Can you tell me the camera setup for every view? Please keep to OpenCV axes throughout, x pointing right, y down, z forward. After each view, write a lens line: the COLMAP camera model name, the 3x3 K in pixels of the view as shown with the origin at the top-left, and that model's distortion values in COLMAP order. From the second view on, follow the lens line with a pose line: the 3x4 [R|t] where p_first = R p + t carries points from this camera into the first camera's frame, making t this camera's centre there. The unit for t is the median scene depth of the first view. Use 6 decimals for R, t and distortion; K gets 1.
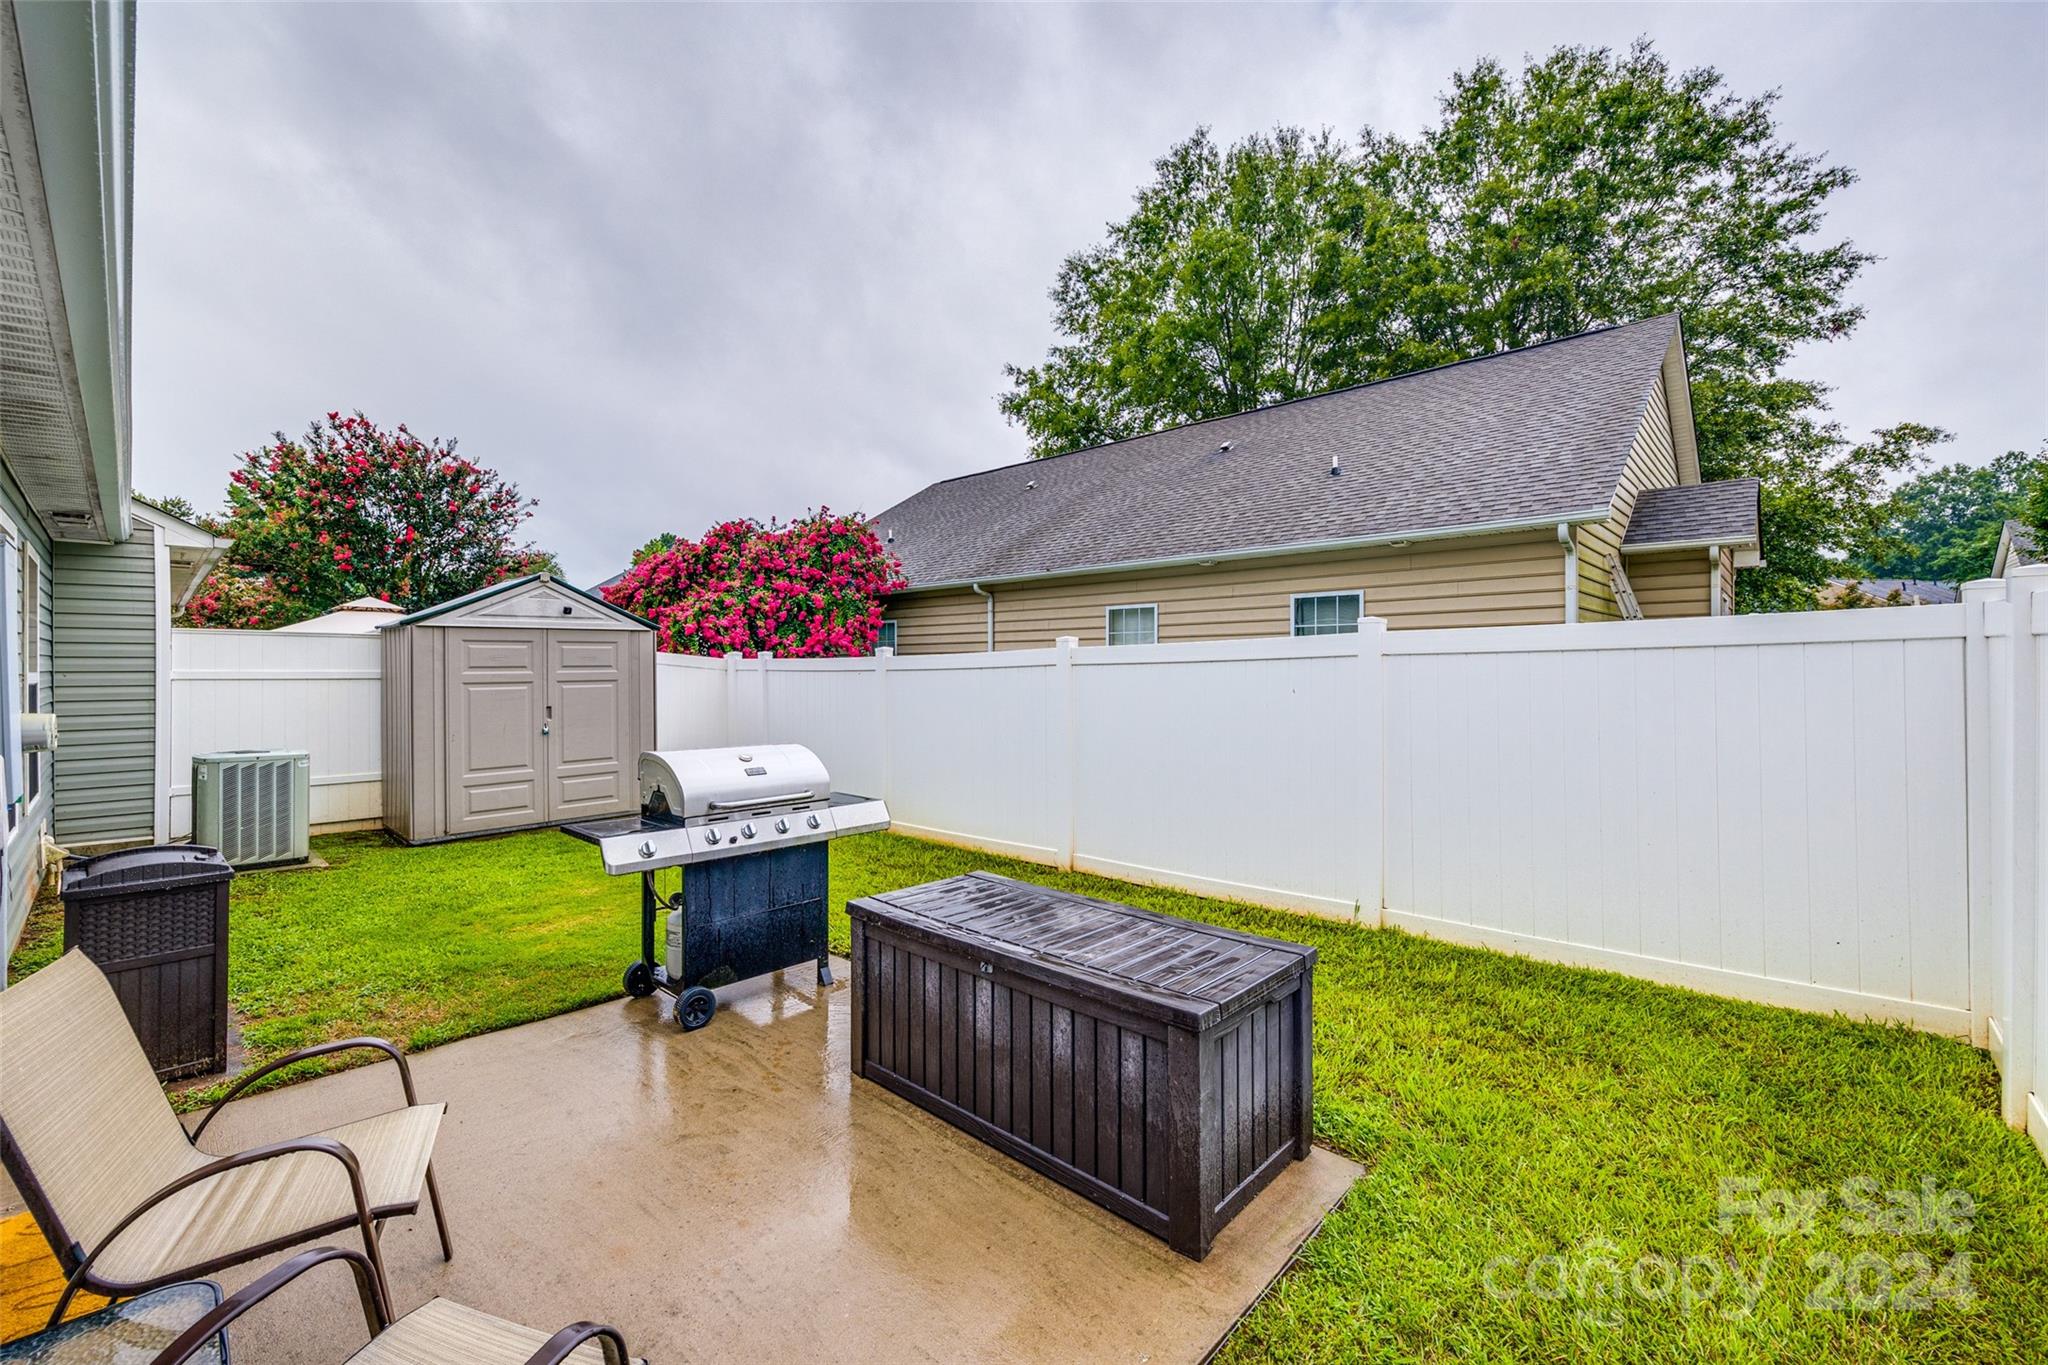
lens RADIAL K [[824.7, 0, 1013.5], [0, 824.7, 671.9], [0, 0, 1]] dist [-0.004430, 0.000056]
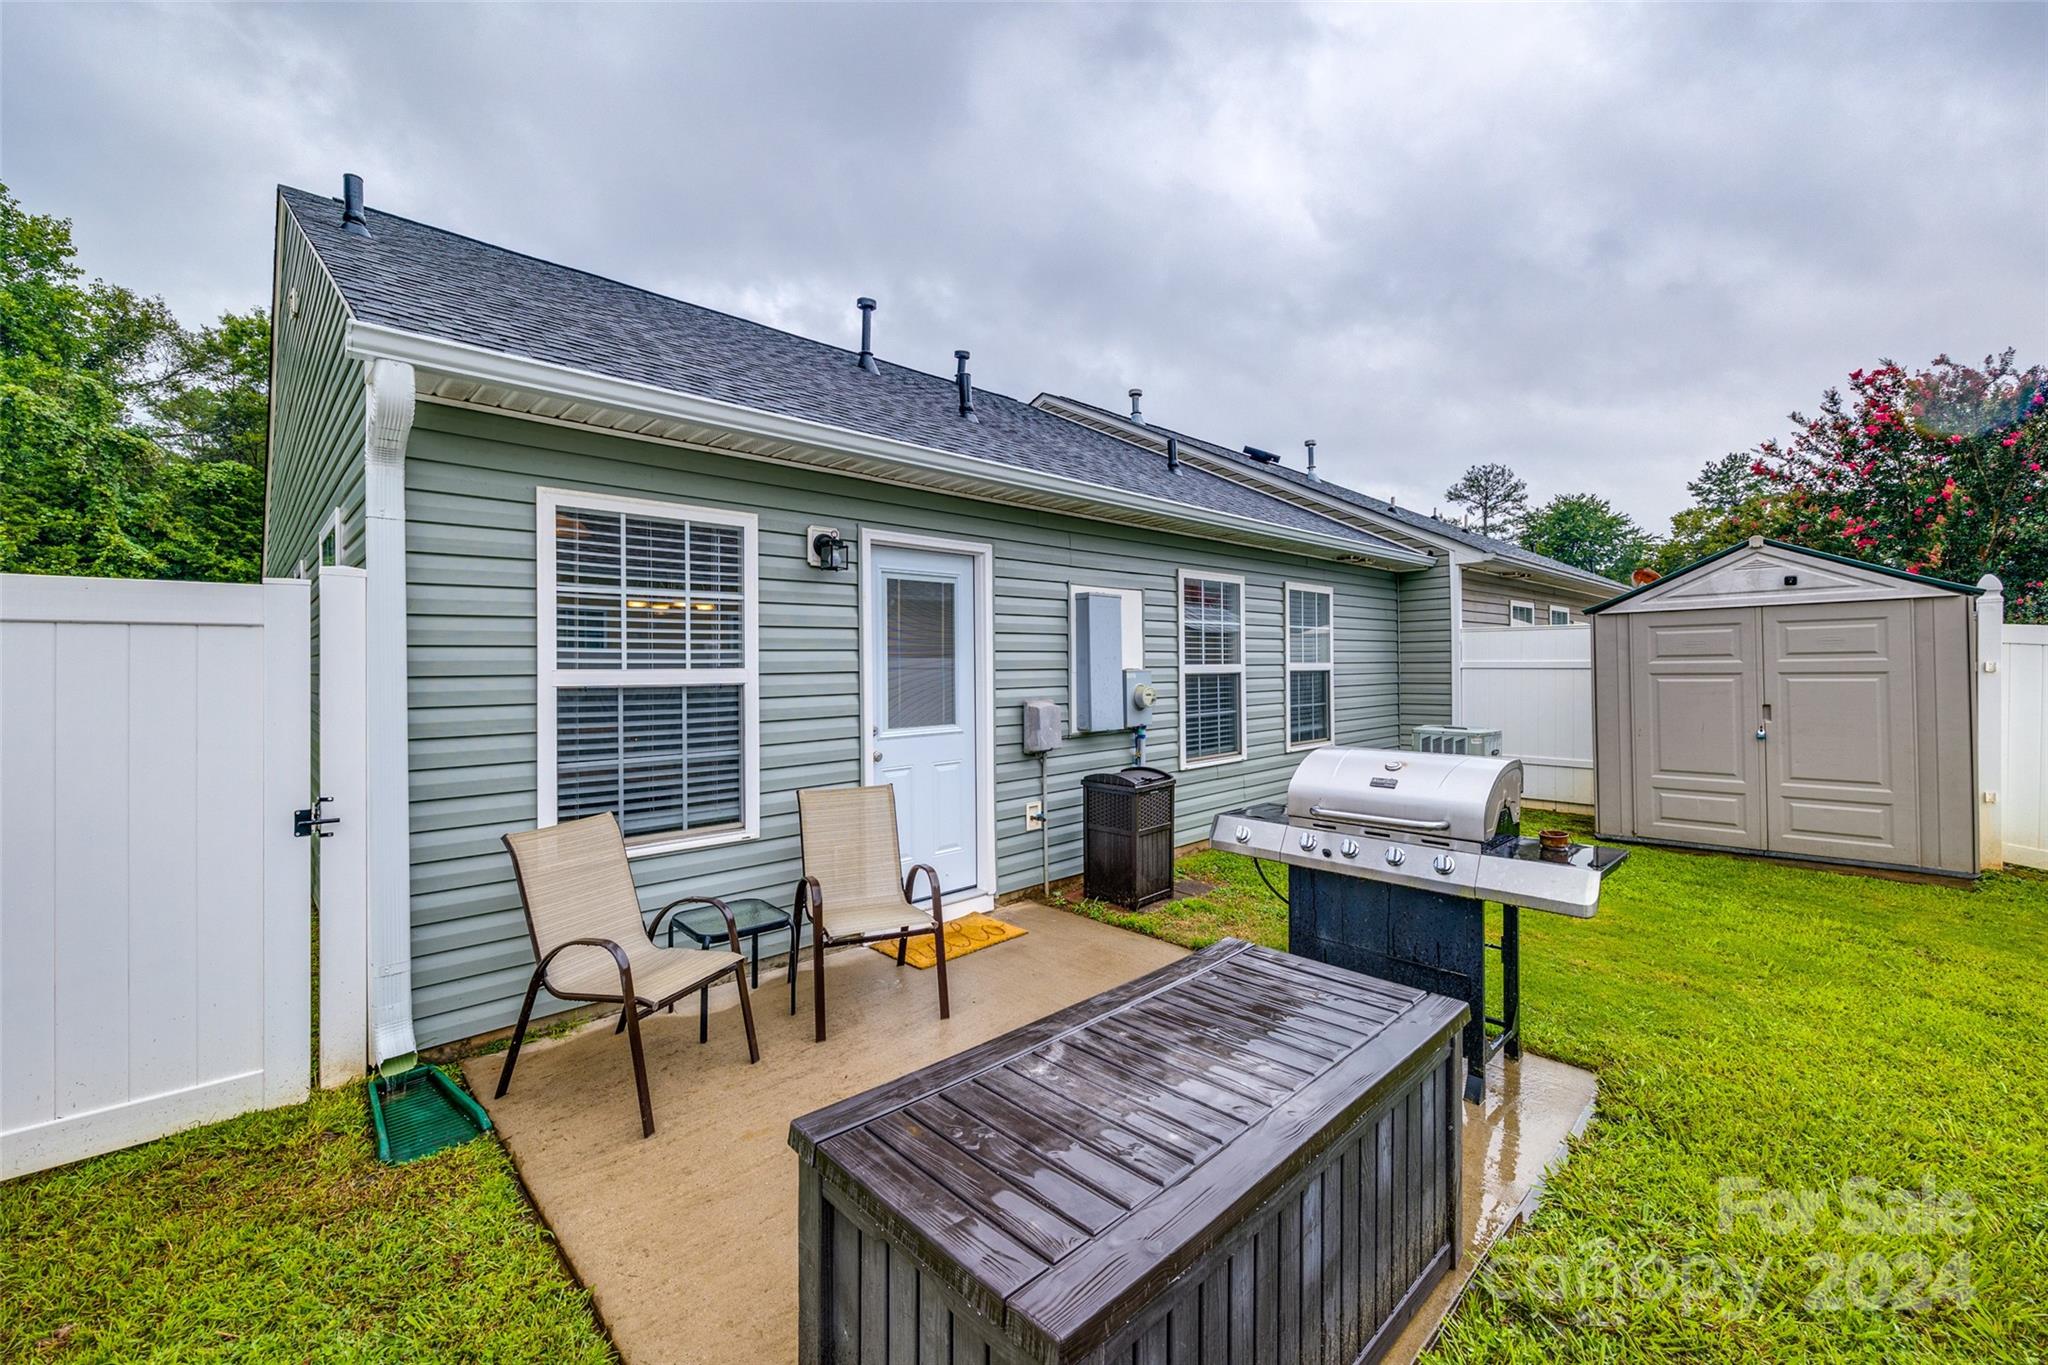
lens RADIAL K [[824.7, 0, 1033.2], [0, 824.7, 678.2], [0, 0, 1]] dist [-0.004430, 0.000056]
pose [[-0.039547, 0.016221, -0.999086, 0.262767], [0.003868, 0.999863, 0.016081, 0.001297], [0.999210, -0.003228, -0.039605, 0.351036]]
